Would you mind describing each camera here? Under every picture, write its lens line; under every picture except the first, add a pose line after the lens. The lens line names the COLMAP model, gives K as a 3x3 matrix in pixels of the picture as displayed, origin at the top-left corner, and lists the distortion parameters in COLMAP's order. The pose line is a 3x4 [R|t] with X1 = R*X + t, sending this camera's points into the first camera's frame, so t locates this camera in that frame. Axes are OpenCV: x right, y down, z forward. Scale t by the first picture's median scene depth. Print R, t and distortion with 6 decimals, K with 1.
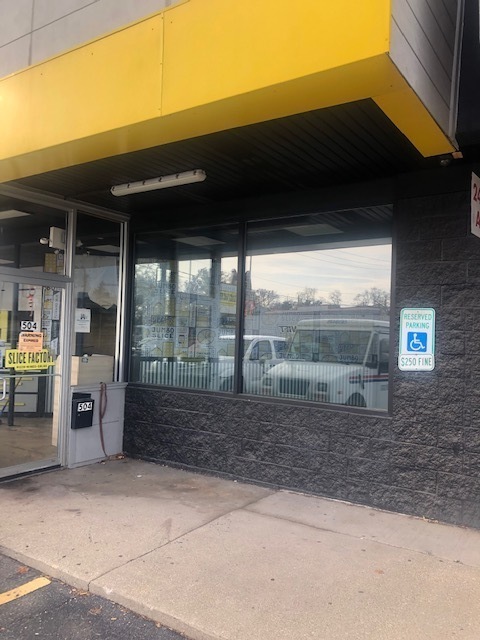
lens RADIAL K [[507.9, 0, 240.0], [0, 507.9, 320.0], [0, 0, 1]] dist [0.028193, -0.003344]
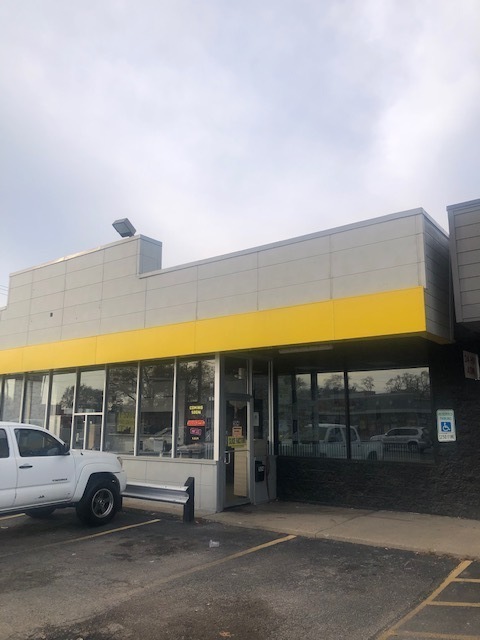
lens RADIAL K [[526.1, 0, 240.0], [0, 526.1, 320.0], [0, 0, 1]] dist [0.028565, -0.003780]
pose [[0.998560, -0.037730, -0.038139, -0.337310], [0.031030, 0.986118, -0.163123, -0.052279], [0.043764, 0.161705, 0.985868, -1.057993]]
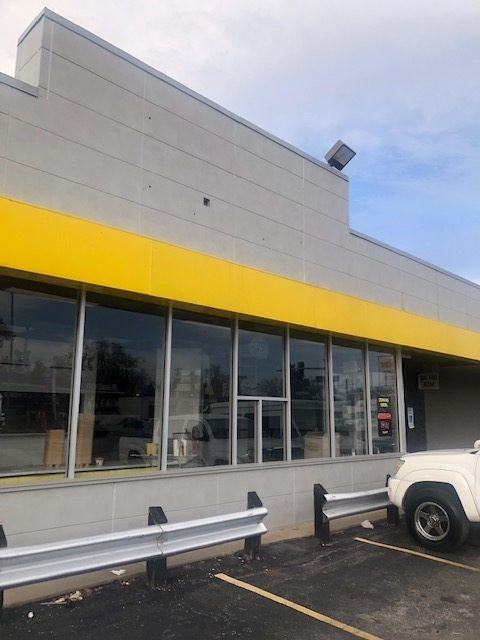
lens RADIAL K [[521.7, 0, 240.0], [0, 521.7, 320.0], [0, 0, 1]] dist [0.005740, -0.000597]
pose [[0.206839, 0.140439, 0.968243, -2.693258], [-0.059601, 0.989615, -0.130807, -0.064763], [-0.976558, -0.030652, 0.213061, 1.184224]]
